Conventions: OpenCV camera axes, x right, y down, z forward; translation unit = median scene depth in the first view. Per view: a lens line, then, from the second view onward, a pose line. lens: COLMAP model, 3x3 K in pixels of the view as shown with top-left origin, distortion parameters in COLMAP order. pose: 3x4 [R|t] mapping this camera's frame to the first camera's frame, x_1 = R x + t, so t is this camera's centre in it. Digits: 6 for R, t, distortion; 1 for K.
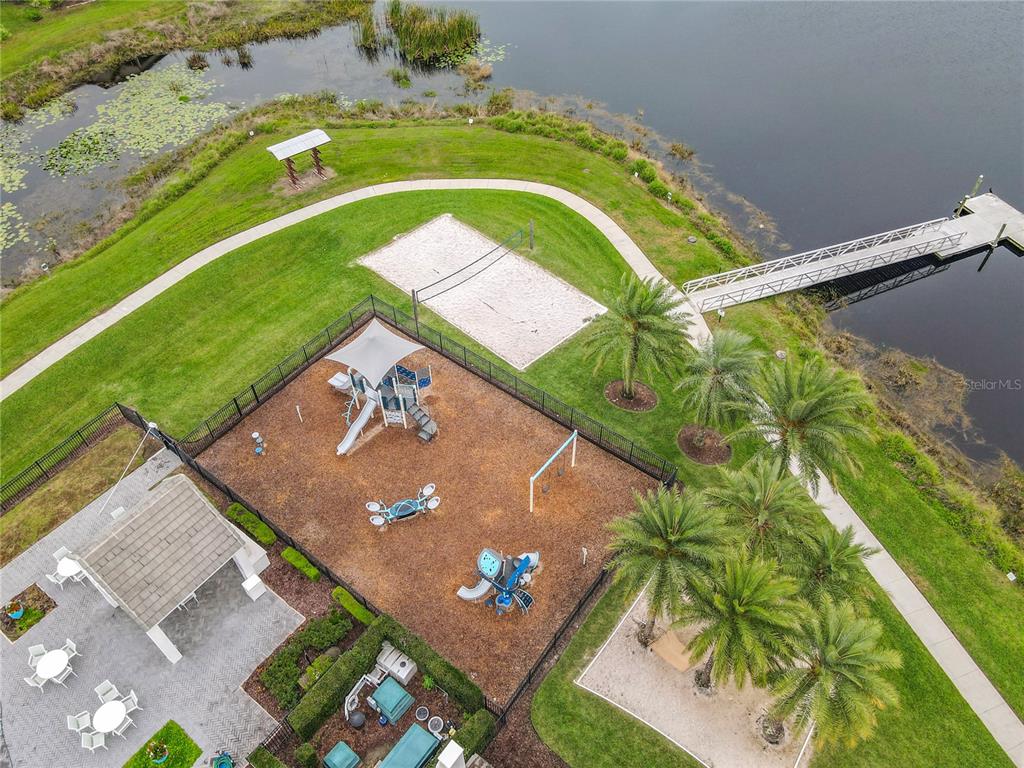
lens RADIAL K [[771.9, 0, 508.0], [0, 771.9, 372.0], [0, 0, 1]] dist [0.000933, 0.022413]
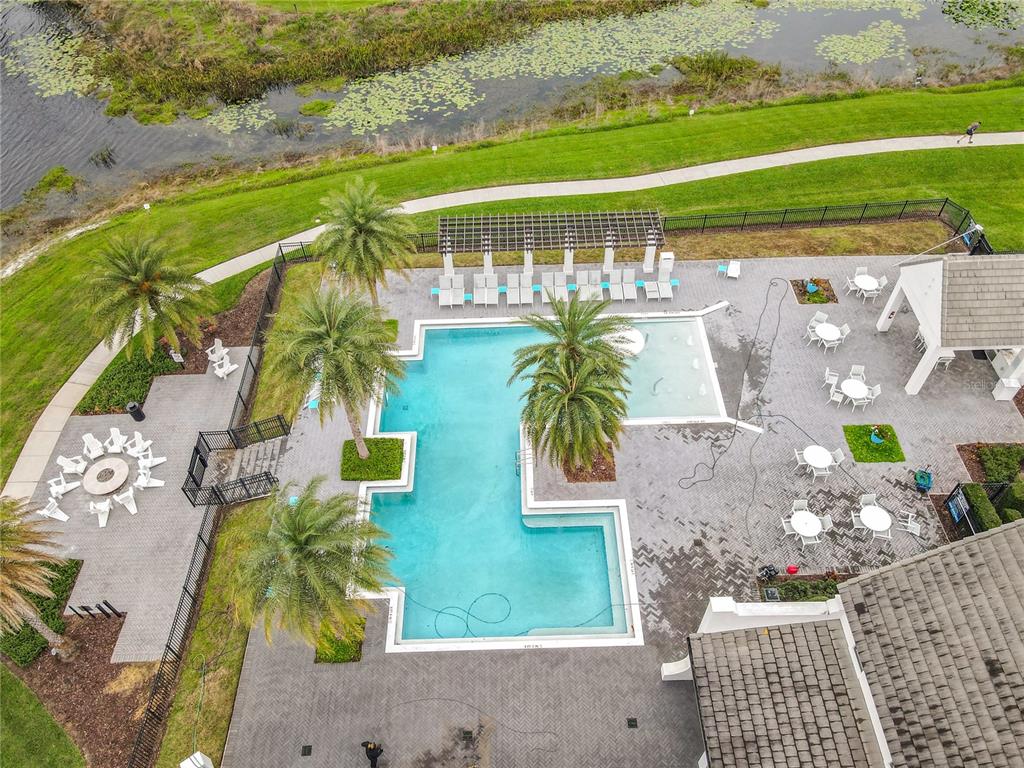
lens RADIAL K [[771.9, 0, 503.0], [0, 771.9, 397.7], [0, 0, 1]] dist [0.000933, 0.022413]
pose [[0.611361, 0.607631, -0.506974, -0.157942], [-0.565144, 0.783687, 0.257774, 0.306894], [0.553940, 0.128920, 0.822514, -0.184098]]
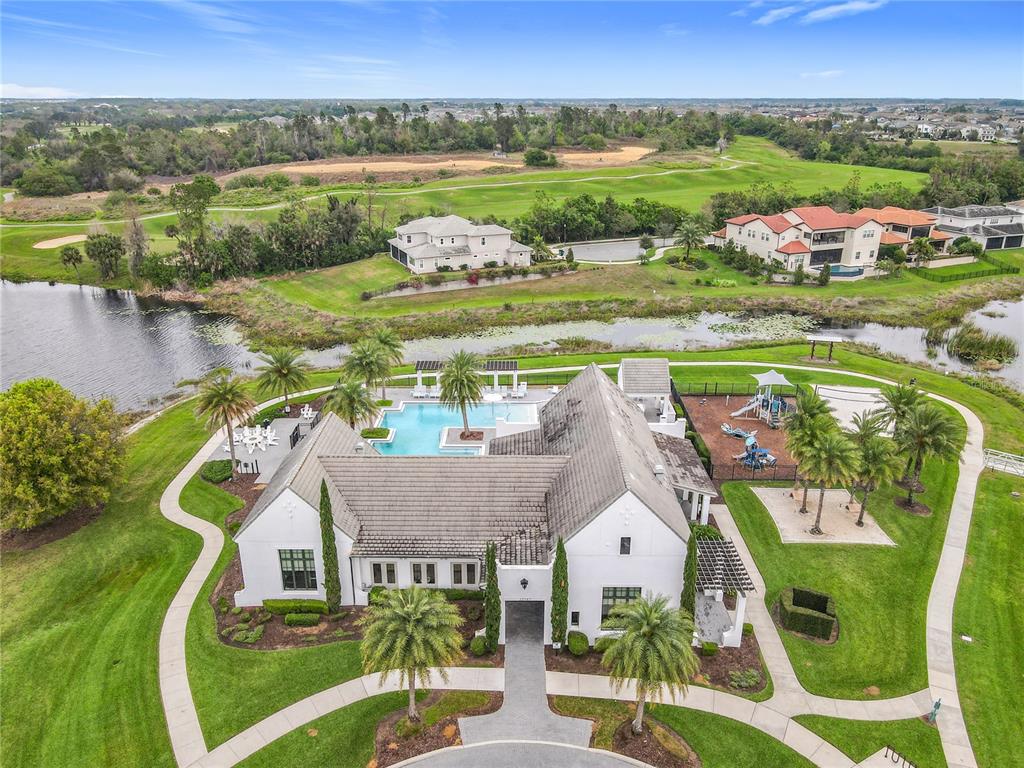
lens RADIAL K [[771.9, 0, 515.0], [0, 771.9, 404.1], [0, 0, 1]] dist [0.000933, 0.022413]
pose [[0.601957, 0.312037, -0.735038, 0.840591], [-0.589141, 0.794910, -0.145021, 0.643173], [0.539037, 0.520338, 0.662335, -0.618801]]
